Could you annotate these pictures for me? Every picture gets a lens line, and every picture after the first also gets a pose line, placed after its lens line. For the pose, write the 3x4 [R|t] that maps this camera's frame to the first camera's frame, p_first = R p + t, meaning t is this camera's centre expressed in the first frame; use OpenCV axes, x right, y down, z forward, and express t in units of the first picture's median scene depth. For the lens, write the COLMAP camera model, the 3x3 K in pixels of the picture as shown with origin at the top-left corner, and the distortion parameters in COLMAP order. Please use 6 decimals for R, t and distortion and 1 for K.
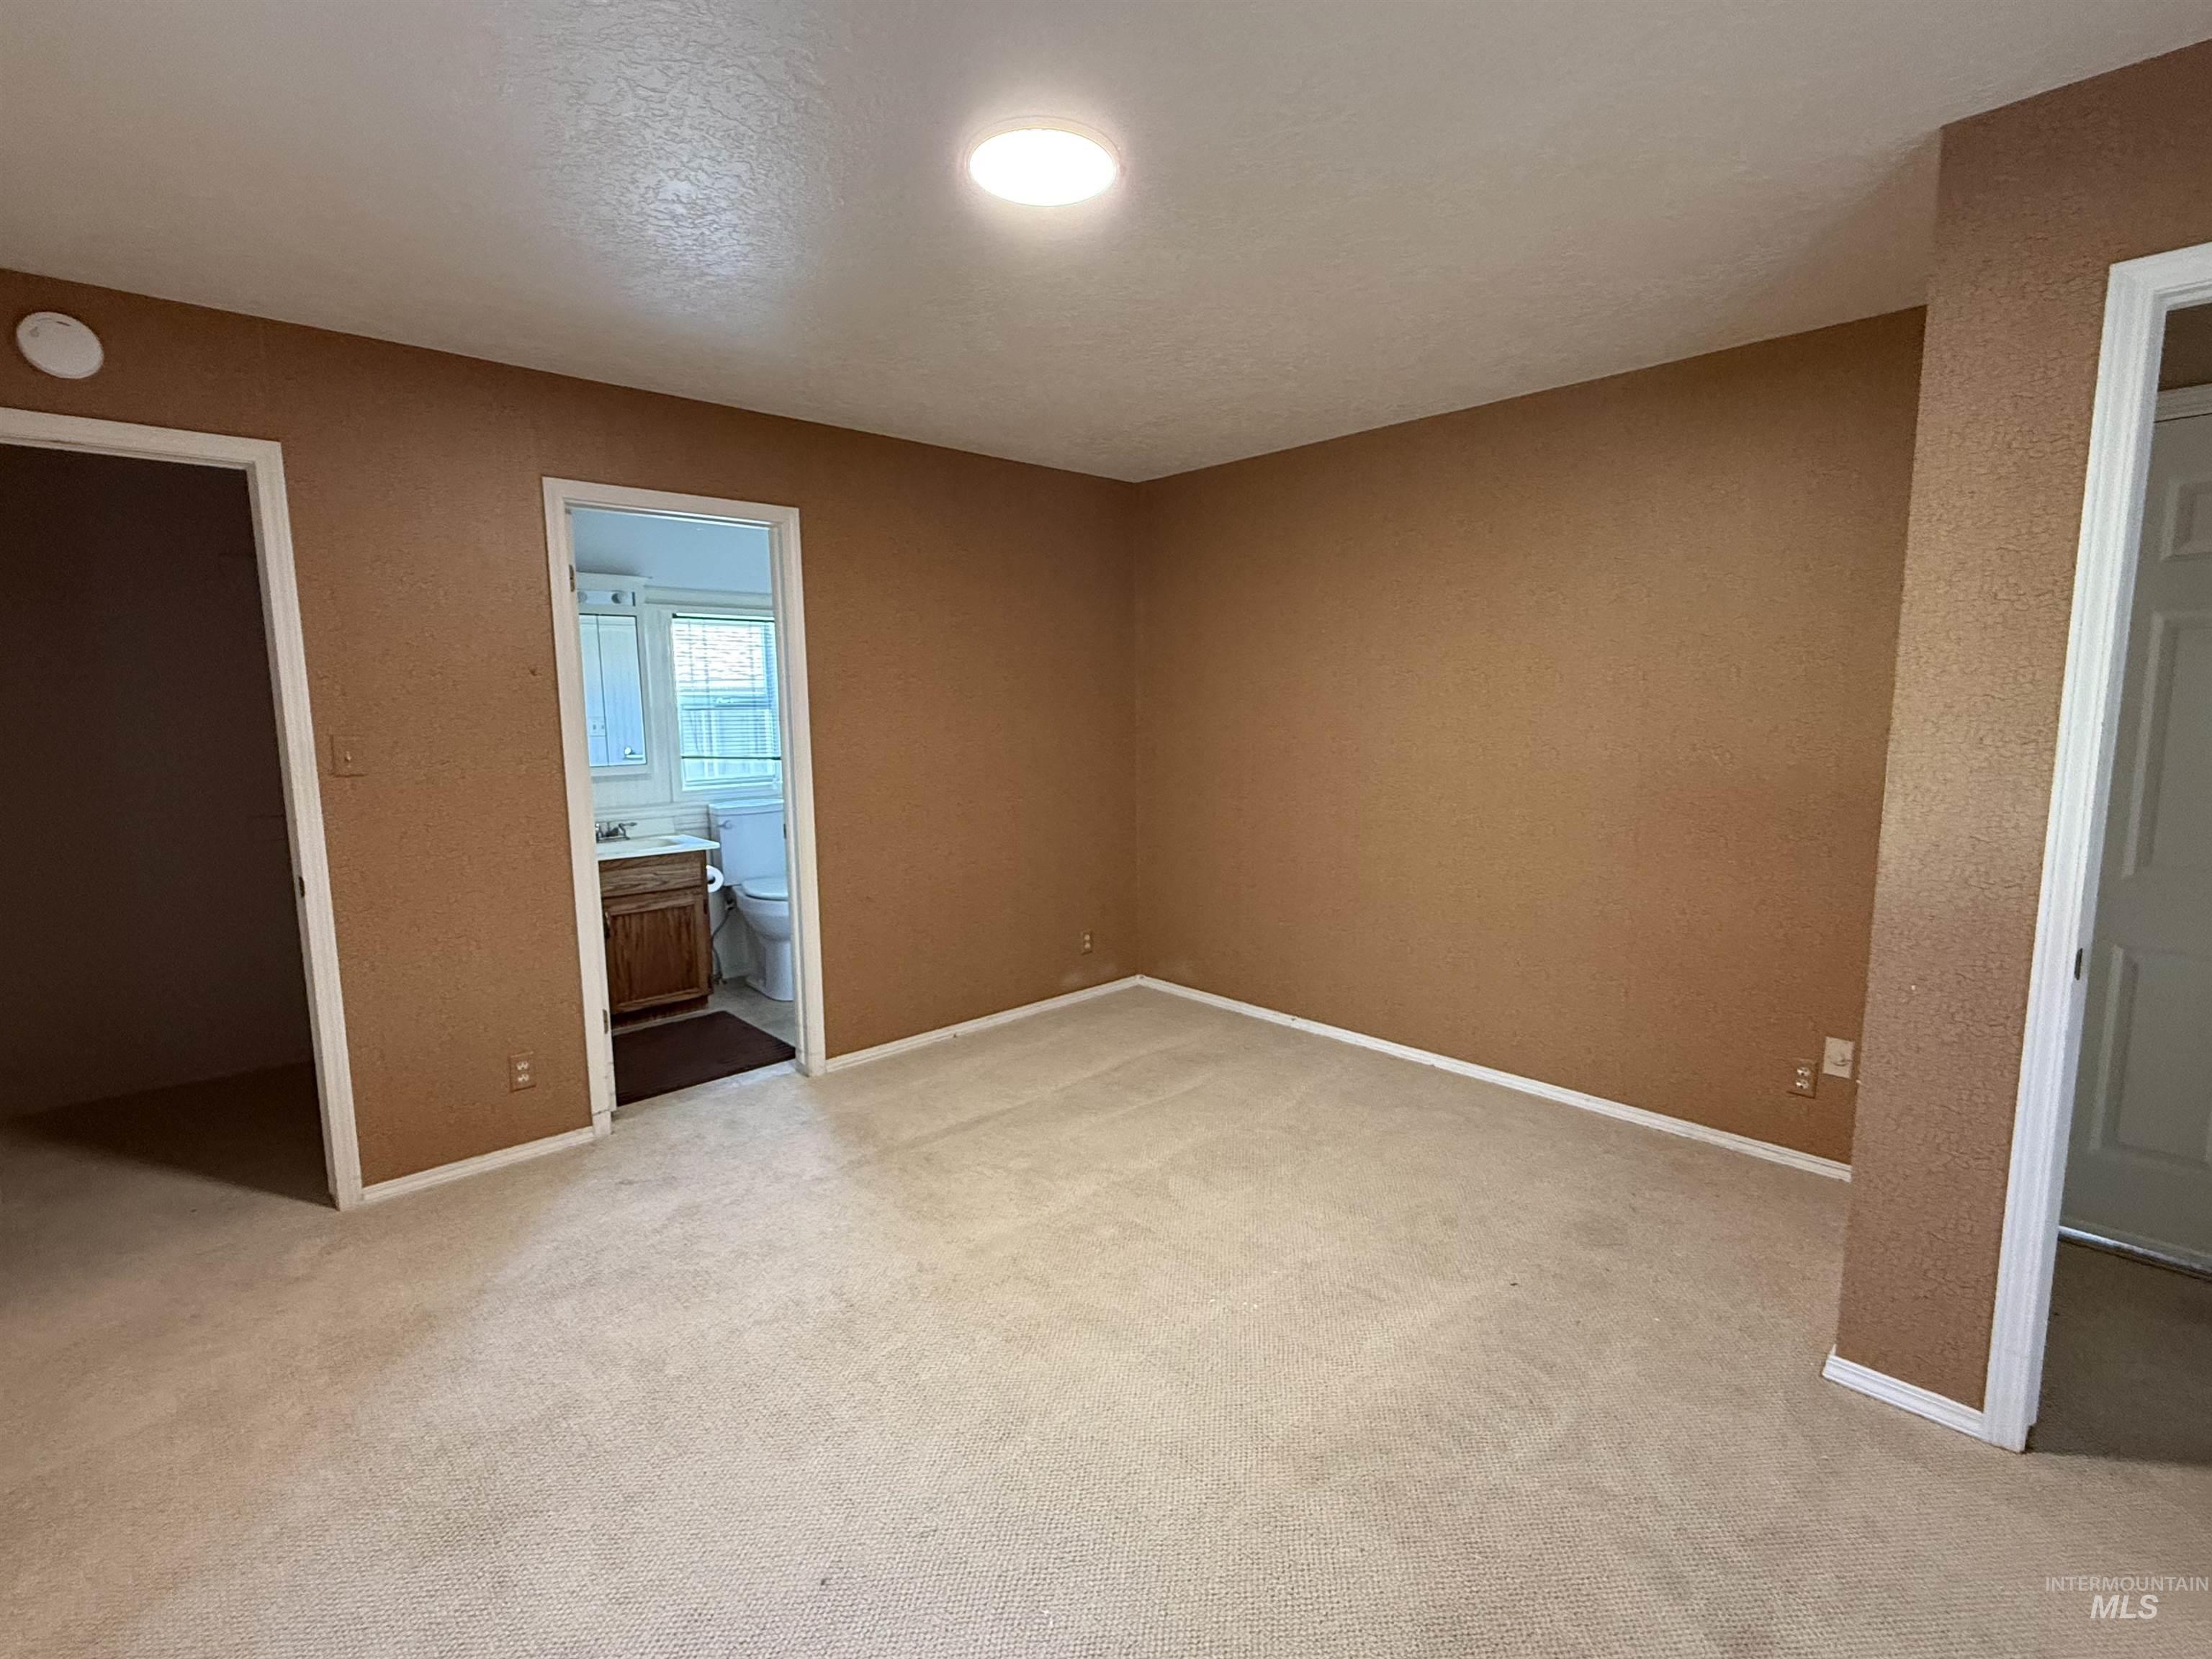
lens RADIAL K [[1014.7, 0, 1106.0], [0, 1014.7, 829.5], [0, 0, 1]] dist [0.001237, 0.000447]
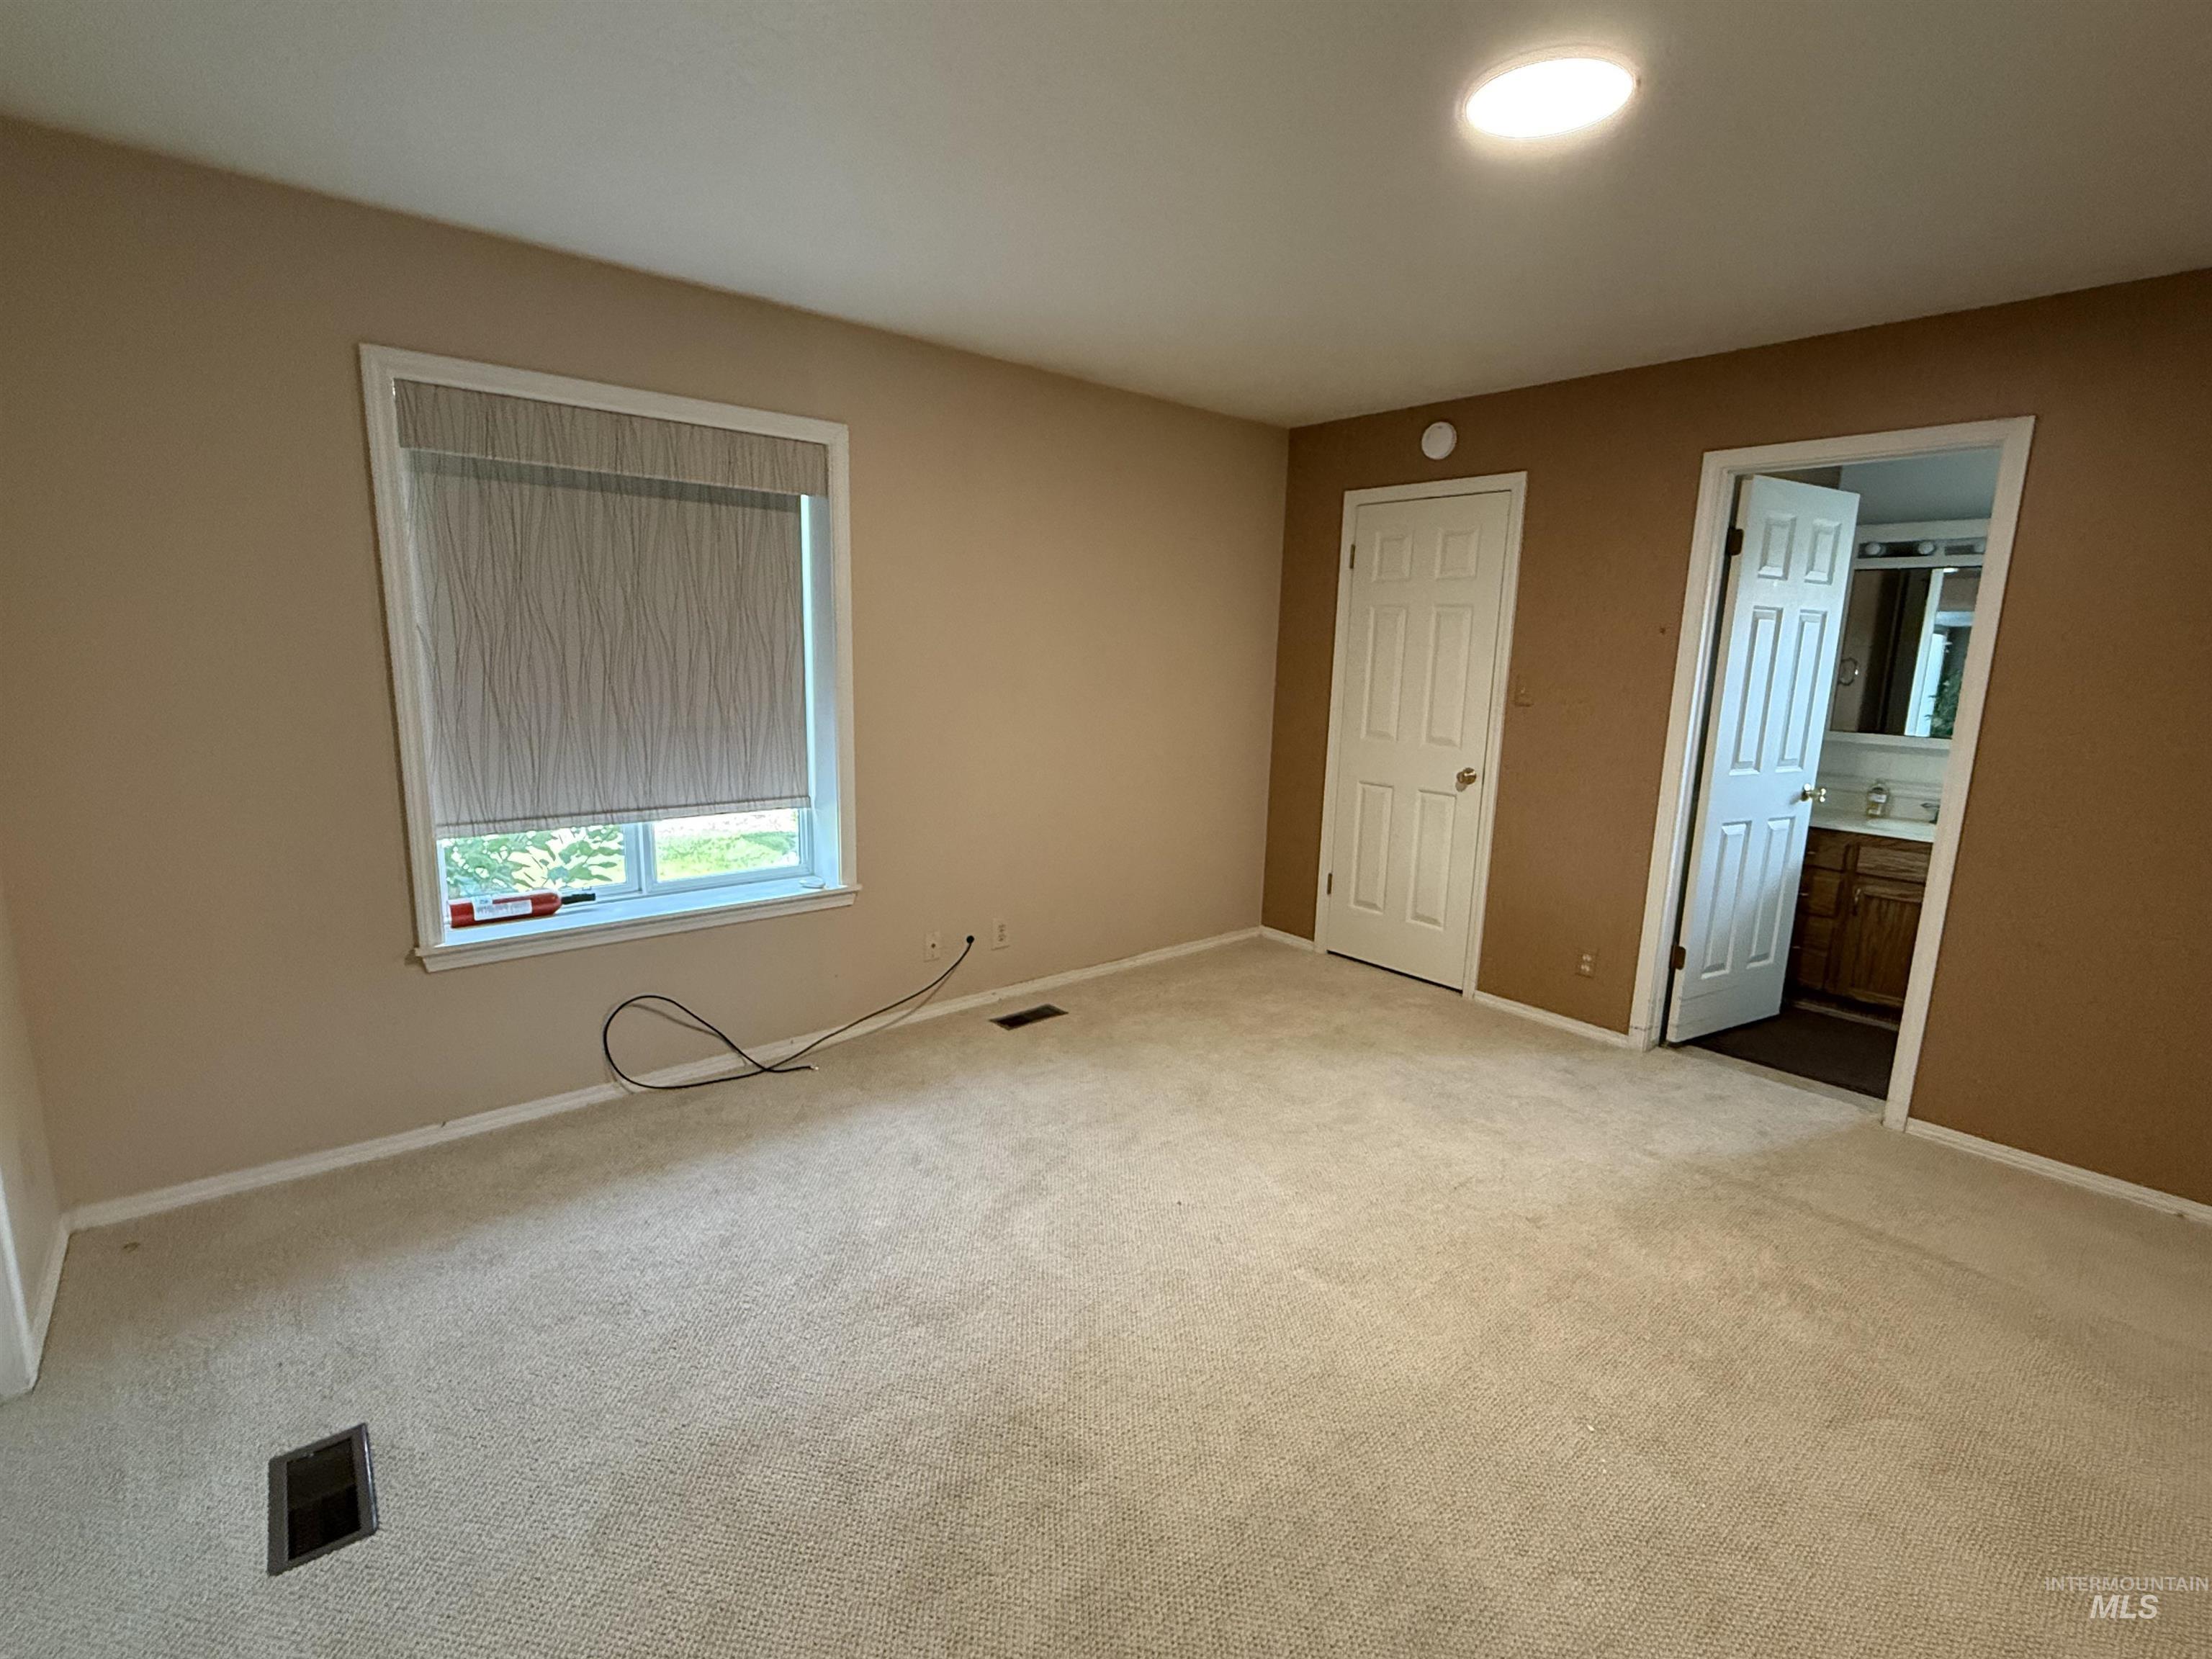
lens RADIAL K [[1014.7, 0, 1106.0], [0, 1014.7, 829.5], [0, 0, 1]] dist [0.001237, 0.000447]
pose [[-0.033344, 0.193959, -0.980443, 0.602329], [-0.159727, 0.967345, 0.196800, -0.061999], [0.986598, 0.163165, -0.001274, 0.410276]]
